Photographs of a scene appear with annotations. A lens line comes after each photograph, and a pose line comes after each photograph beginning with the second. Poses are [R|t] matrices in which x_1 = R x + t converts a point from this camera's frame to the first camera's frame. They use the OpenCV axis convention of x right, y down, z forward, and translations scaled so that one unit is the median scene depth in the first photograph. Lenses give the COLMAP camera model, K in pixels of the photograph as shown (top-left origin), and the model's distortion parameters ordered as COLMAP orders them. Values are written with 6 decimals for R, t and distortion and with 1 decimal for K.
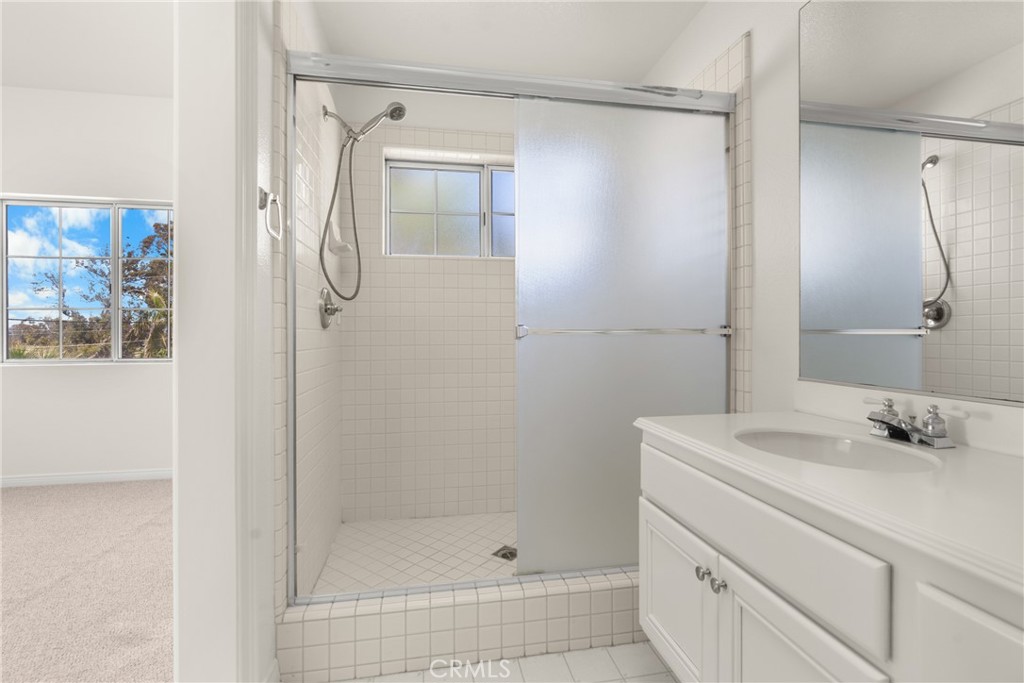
lens RADIAL K [[470.6, 0, 504.4], [0, 470.6, 337.7], [0, 0, 1]] dist [-0.006872, 0.003229]
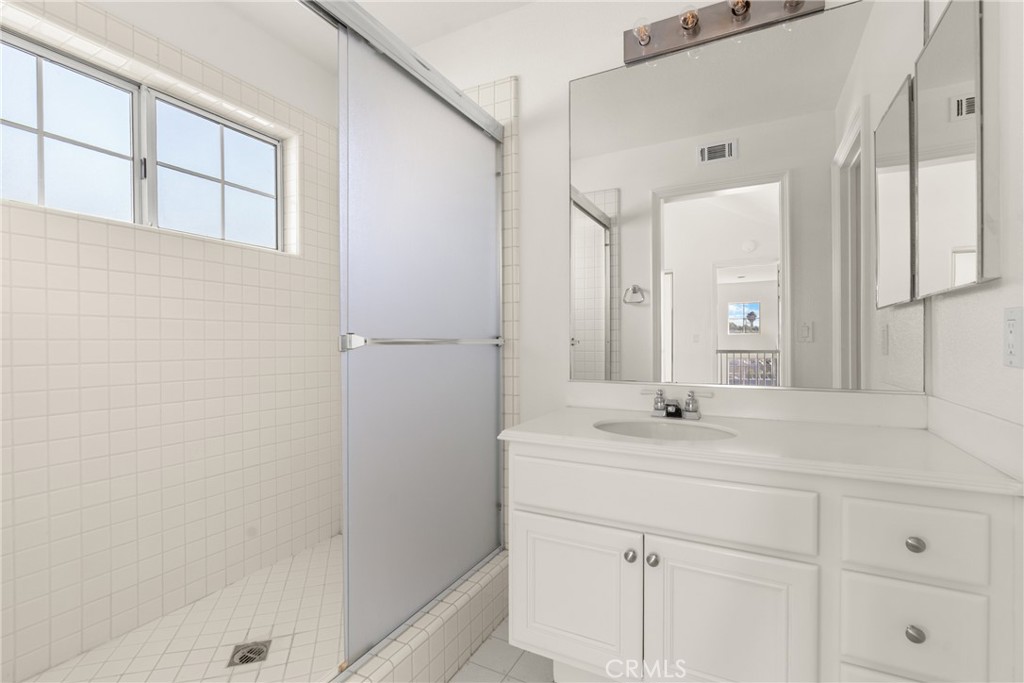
lens RADIAL K [[470.6, 0, 512.0], [0, 470.6, 346.6], [0, 0, 1]] dist [-0.006872, 0.003229]
pose [[0.618432, -0.005820, 0.785817, -0.369002], [0.006855, 0.999974, 0.002011, -0.003818], [-0.785809, 0.004143, 0.618456, 0.304001]]
